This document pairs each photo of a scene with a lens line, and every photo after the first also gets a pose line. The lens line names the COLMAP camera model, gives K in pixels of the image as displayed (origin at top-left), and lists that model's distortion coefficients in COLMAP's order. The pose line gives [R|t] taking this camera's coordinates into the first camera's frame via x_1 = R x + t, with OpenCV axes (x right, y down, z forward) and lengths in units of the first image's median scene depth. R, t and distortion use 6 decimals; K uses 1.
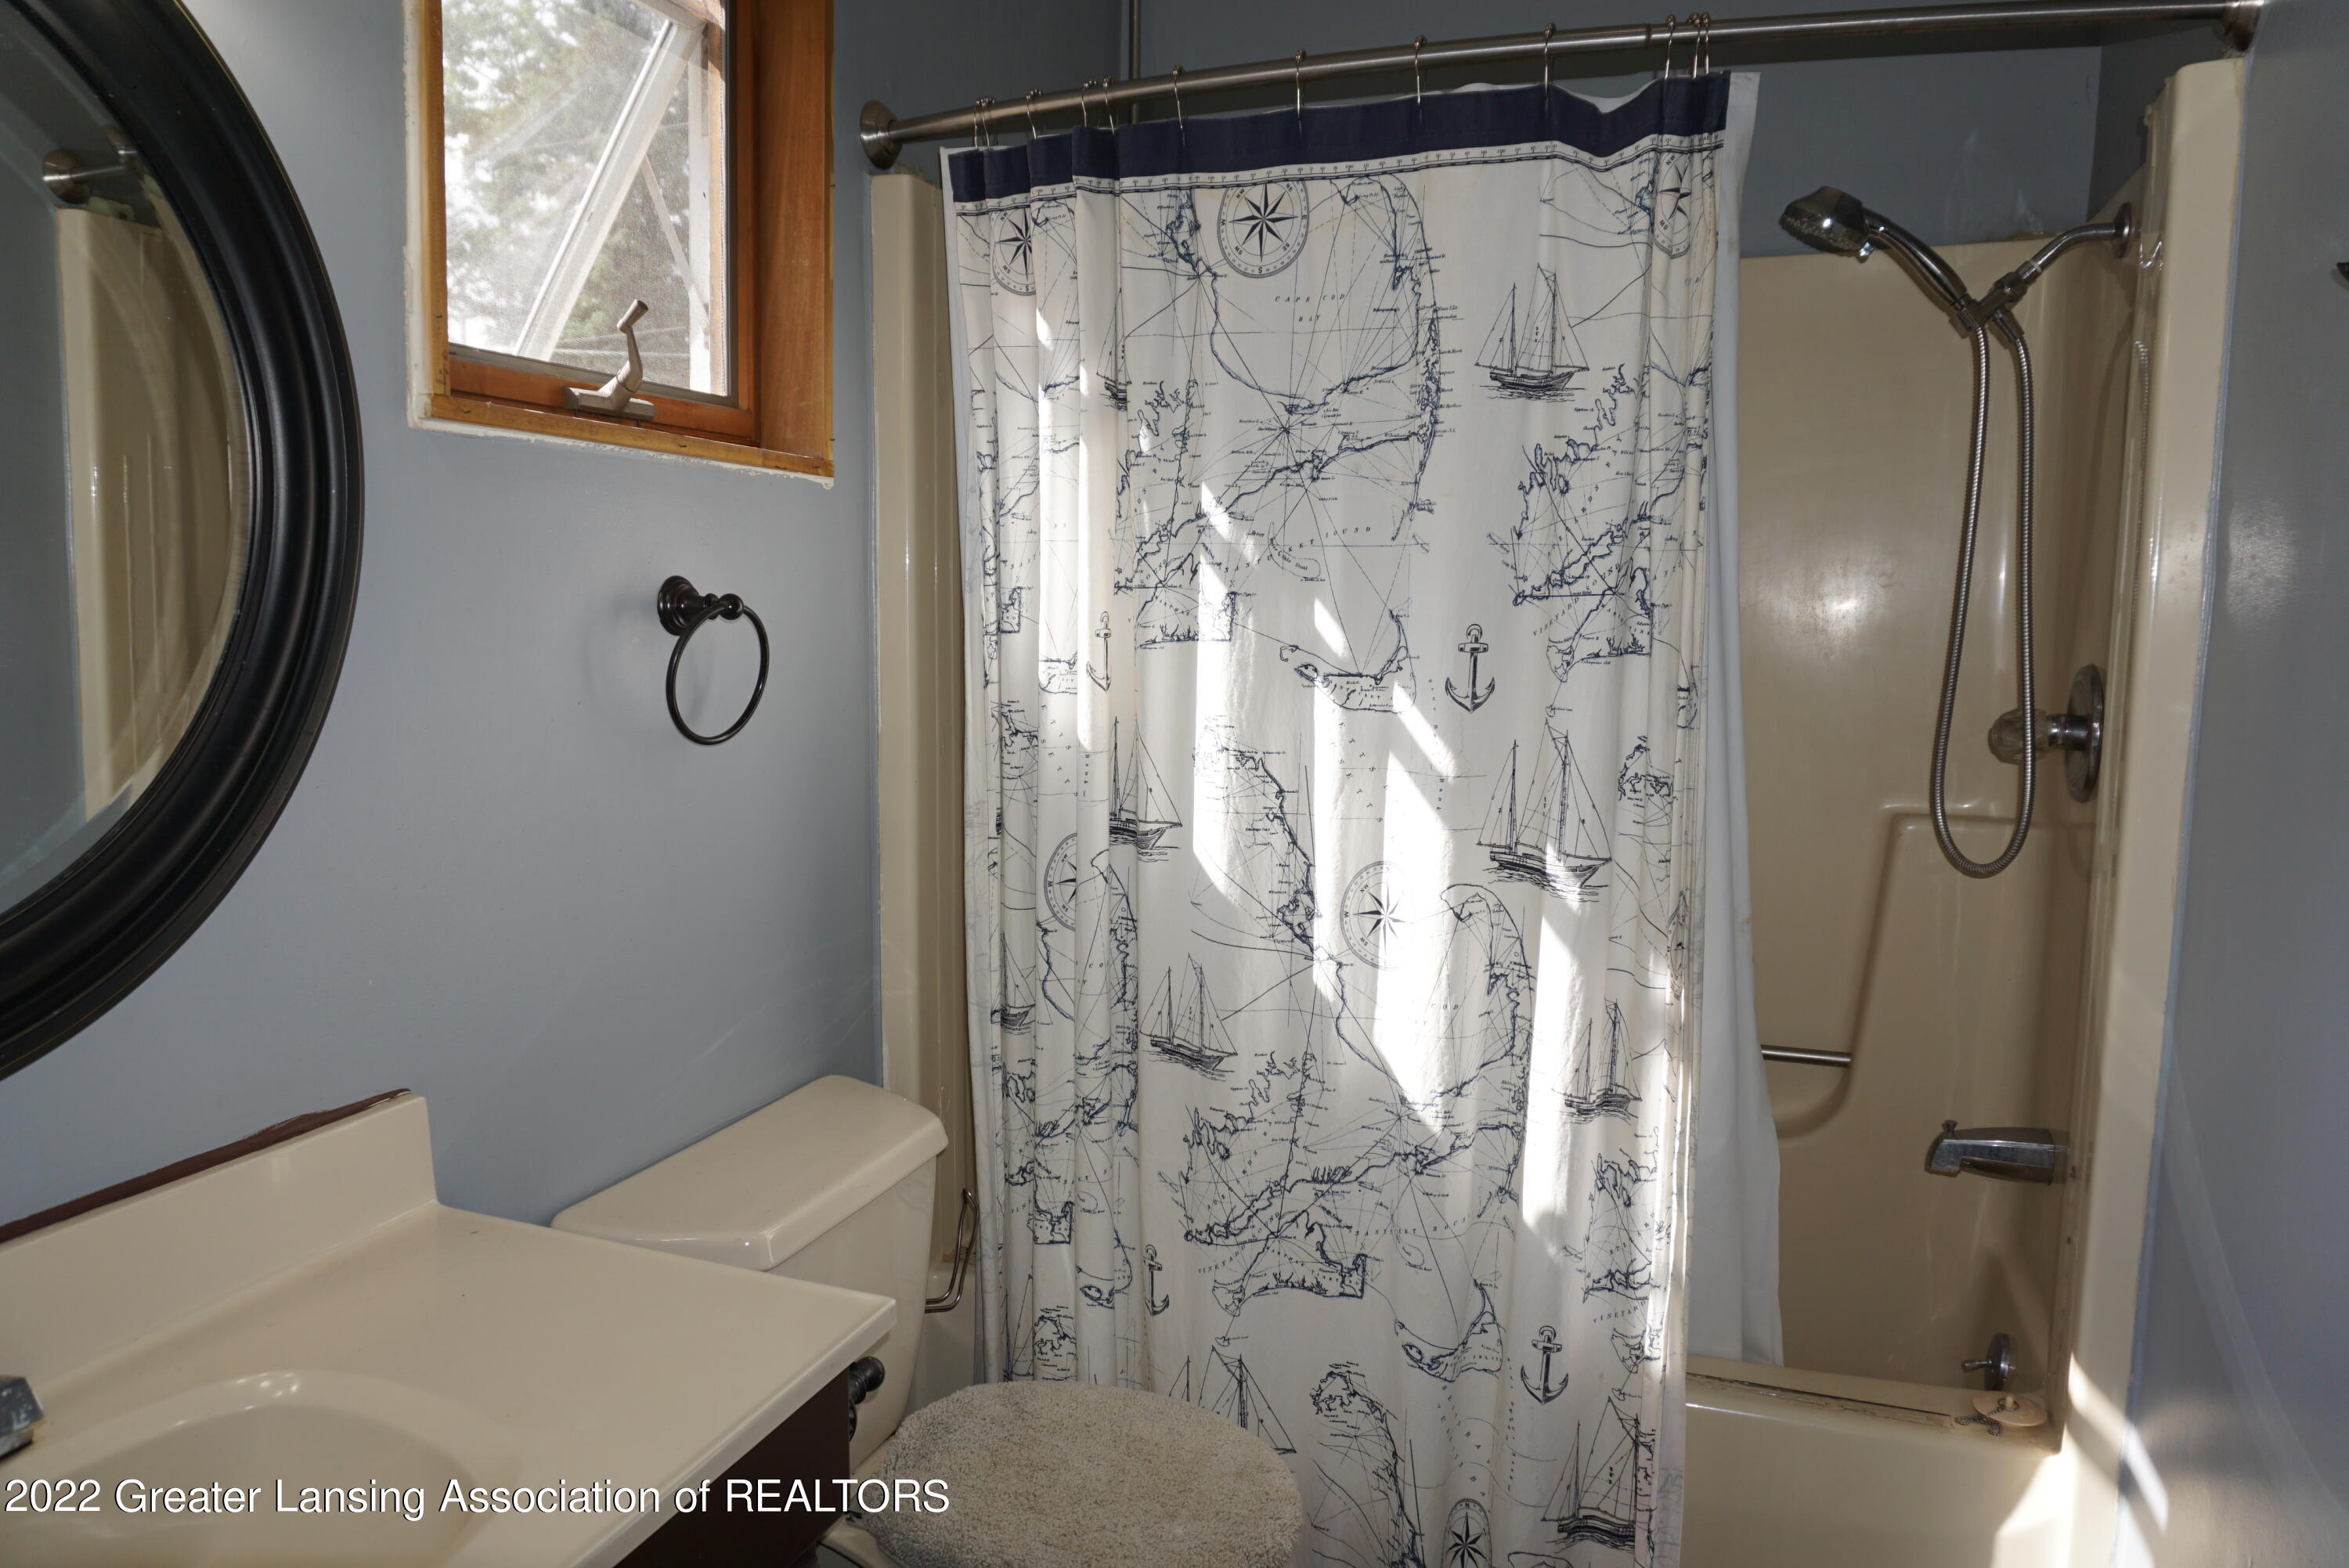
lens RADIAL K [[1616.3, 0, 1163.9], [0, 1616.3, 792.6], [0, 0, 1]] dist [-0.055985, 0.021837]
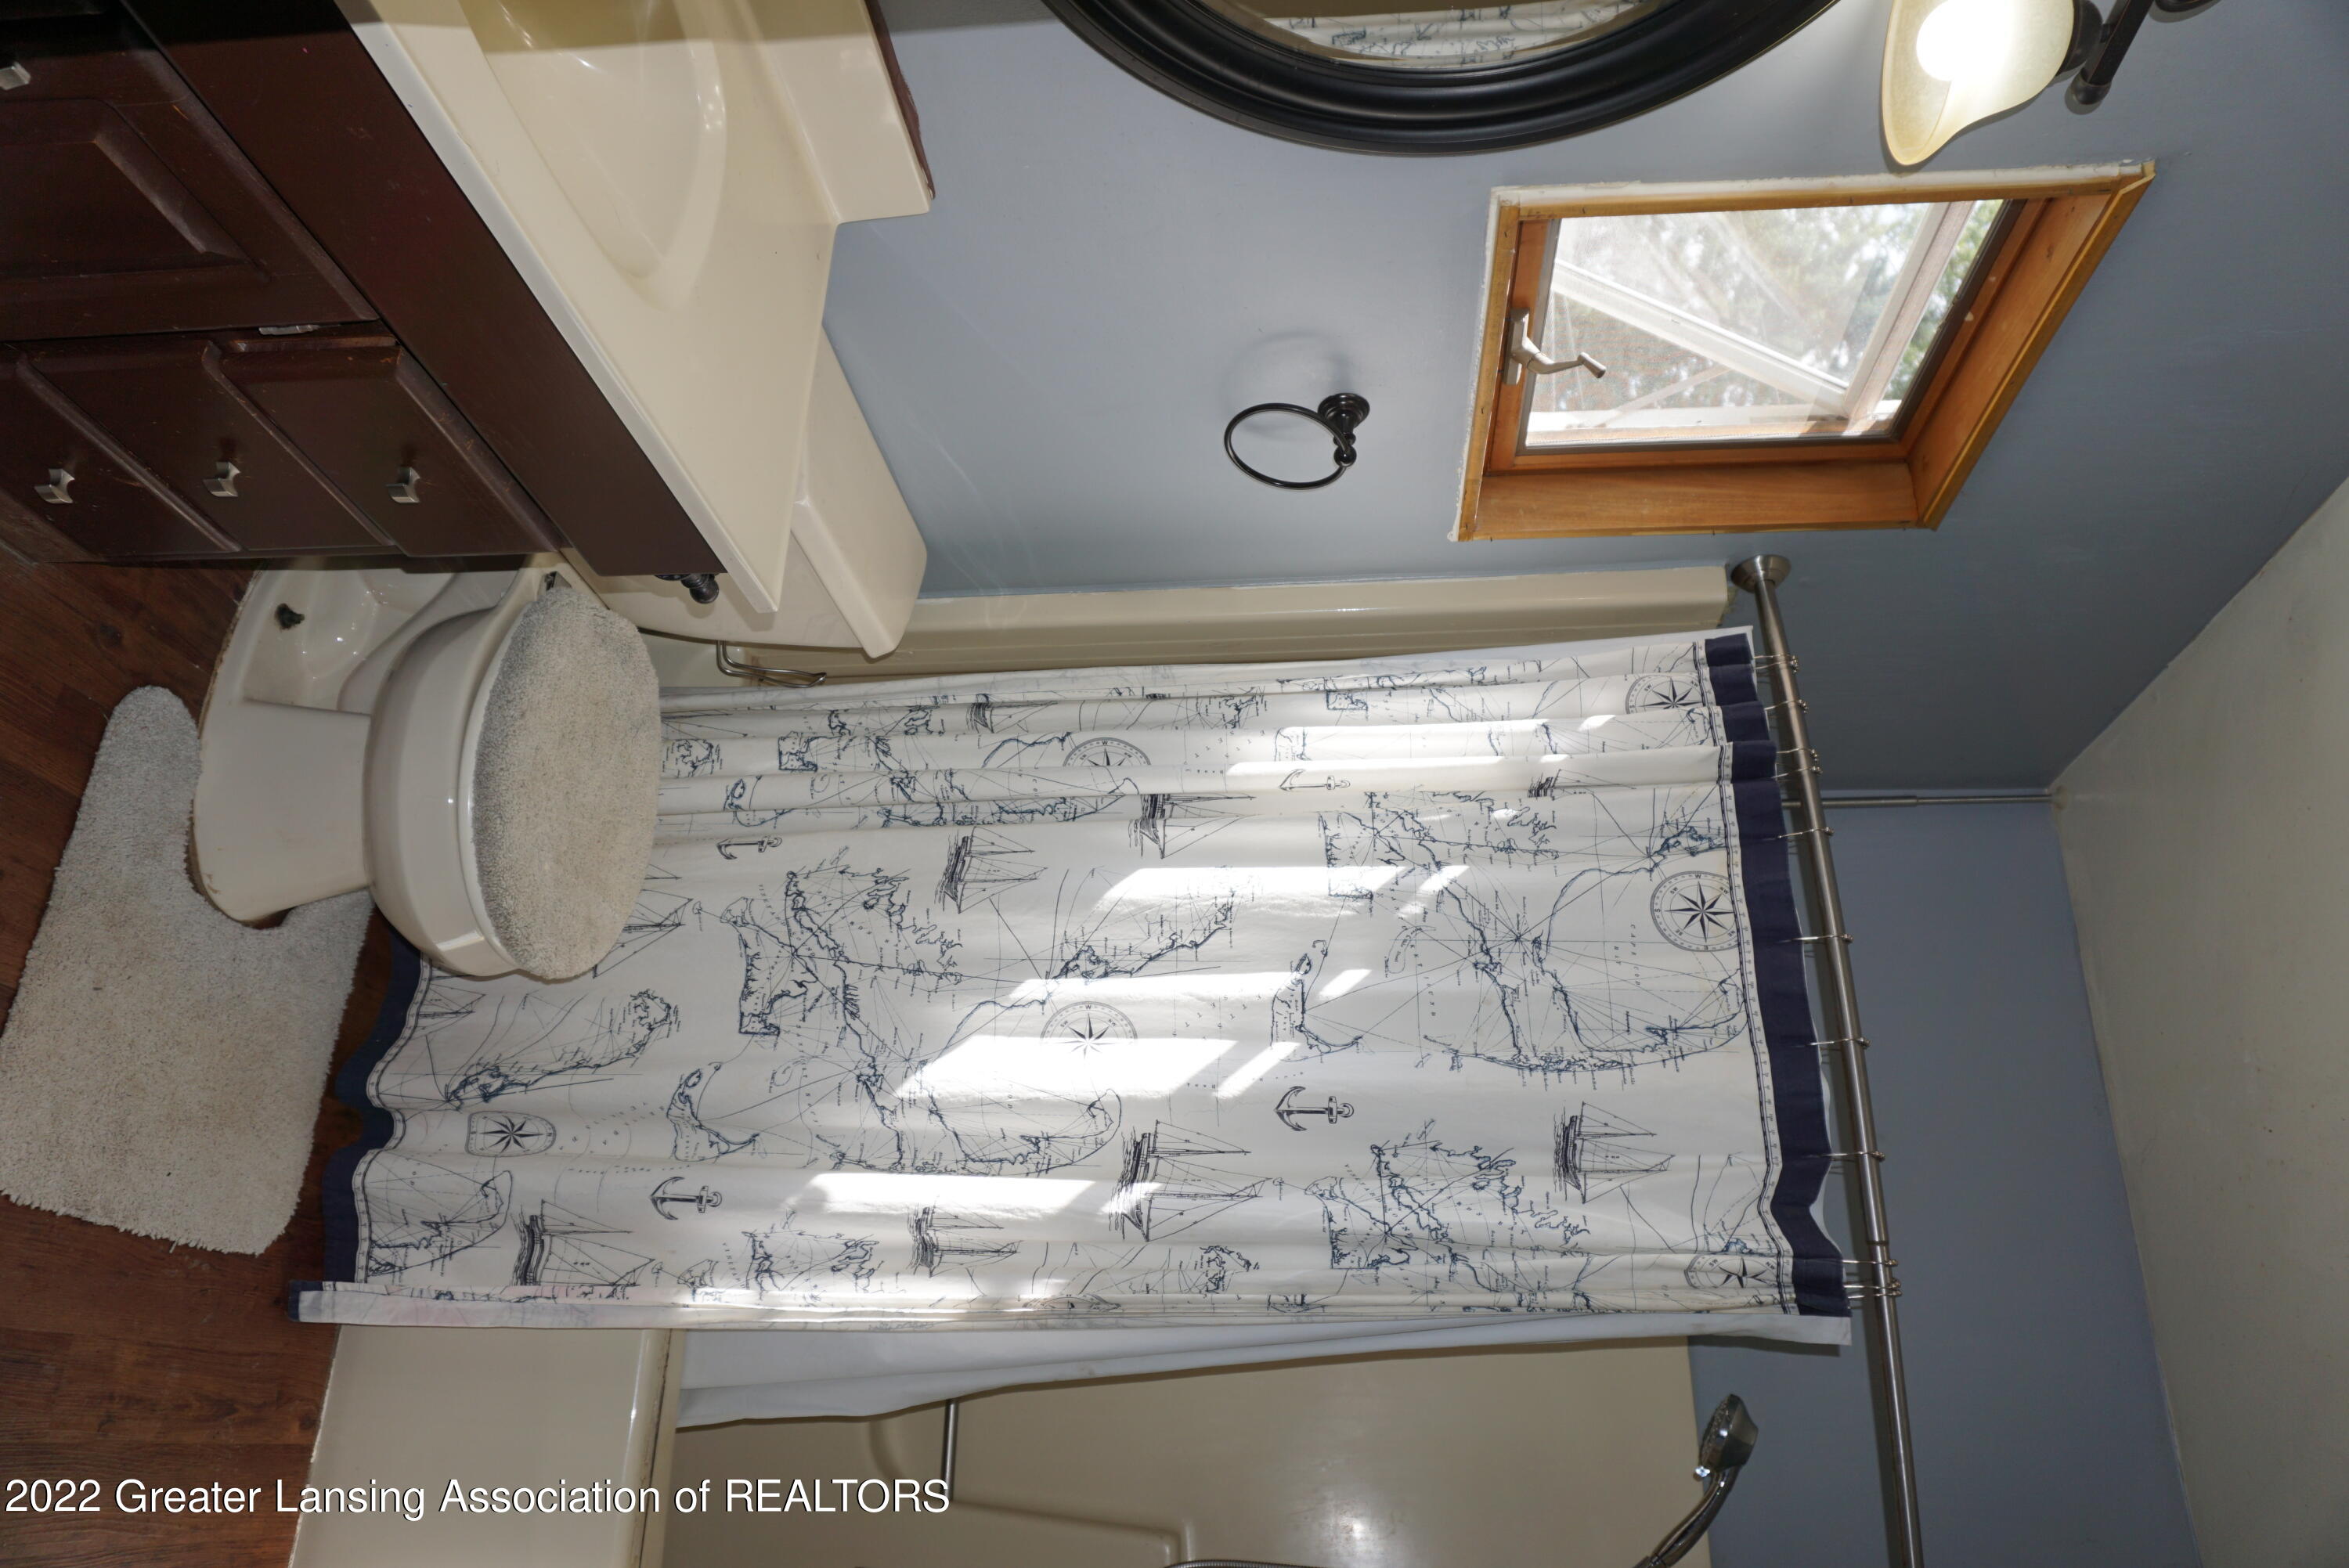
lens RADIAL K [[1616.3, 0, 1185.8], [0, 1616.3, 770.4], [0, 0, 1]] dist [-0.055985, 0.021837]
pose [[0.030105, 0.997474, -0.064344, 0.024657], [-0.999245, 0.028451, -0.026463, 0.033676], [-0.024566, 0.065092, 0.997577, -0.126771]]
